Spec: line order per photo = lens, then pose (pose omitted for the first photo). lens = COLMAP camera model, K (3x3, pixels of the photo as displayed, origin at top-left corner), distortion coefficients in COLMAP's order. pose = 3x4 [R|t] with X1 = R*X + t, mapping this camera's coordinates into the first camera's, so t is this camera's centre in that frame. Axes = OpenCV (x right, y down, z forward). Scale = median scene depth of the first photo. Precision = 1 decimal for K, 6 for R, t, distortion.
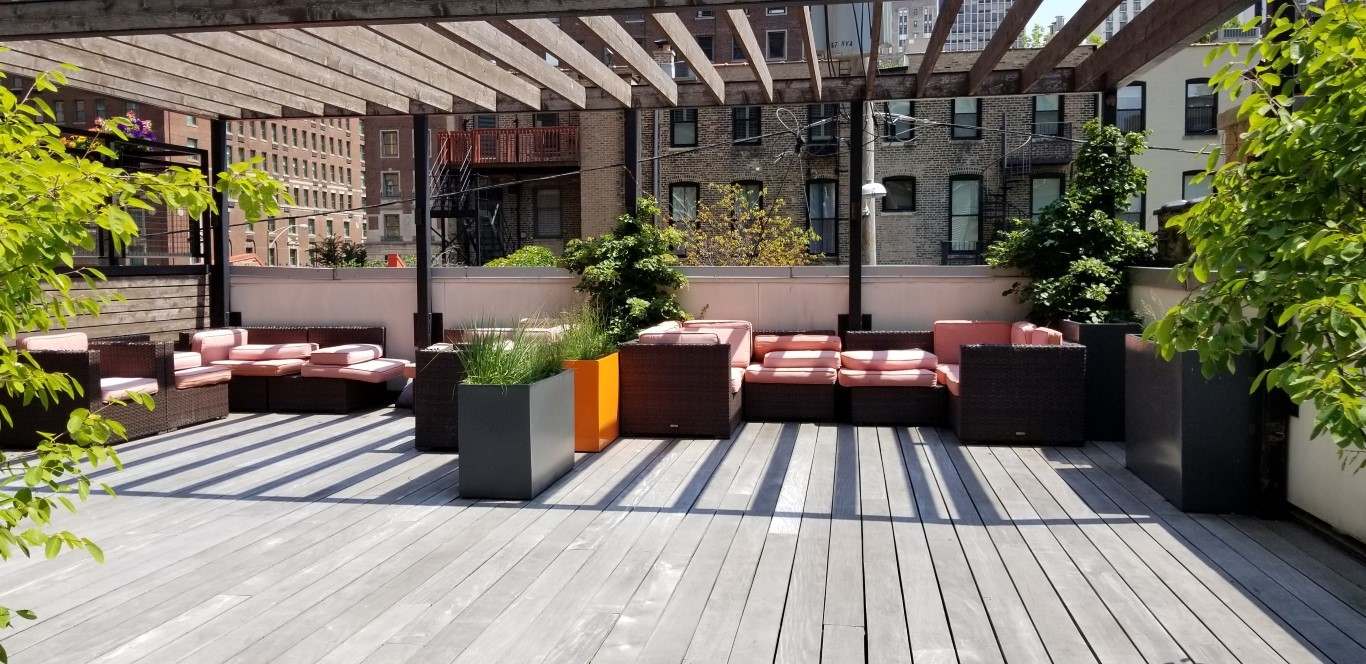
lens RADIAL K [[1065.1, 0, 684.1], [0, 1065.1, 330.8], [0, 0, 1]] dist [-0.007254, -0.008488]
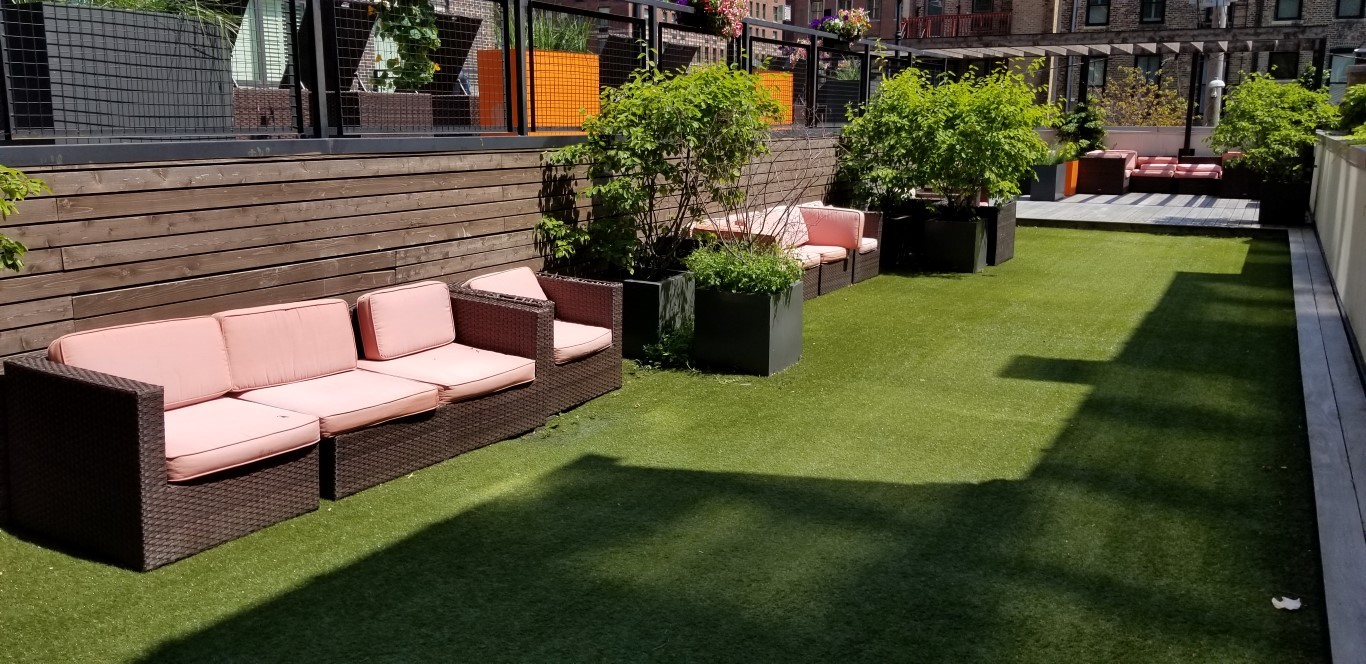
lens RADIAL K [[1065.1, 0, 677.2], [0, 1065.1, 332.9], [0, 0, 1]] dist [-0.007254, -0.008488]
pose [[0.938748, 0.073062, -0.336770, -0.065748], [-0.026336, 0.989619, 0.141283, 0.081756], [0.343597, -0.123760, 0.930927, -1.516508]]
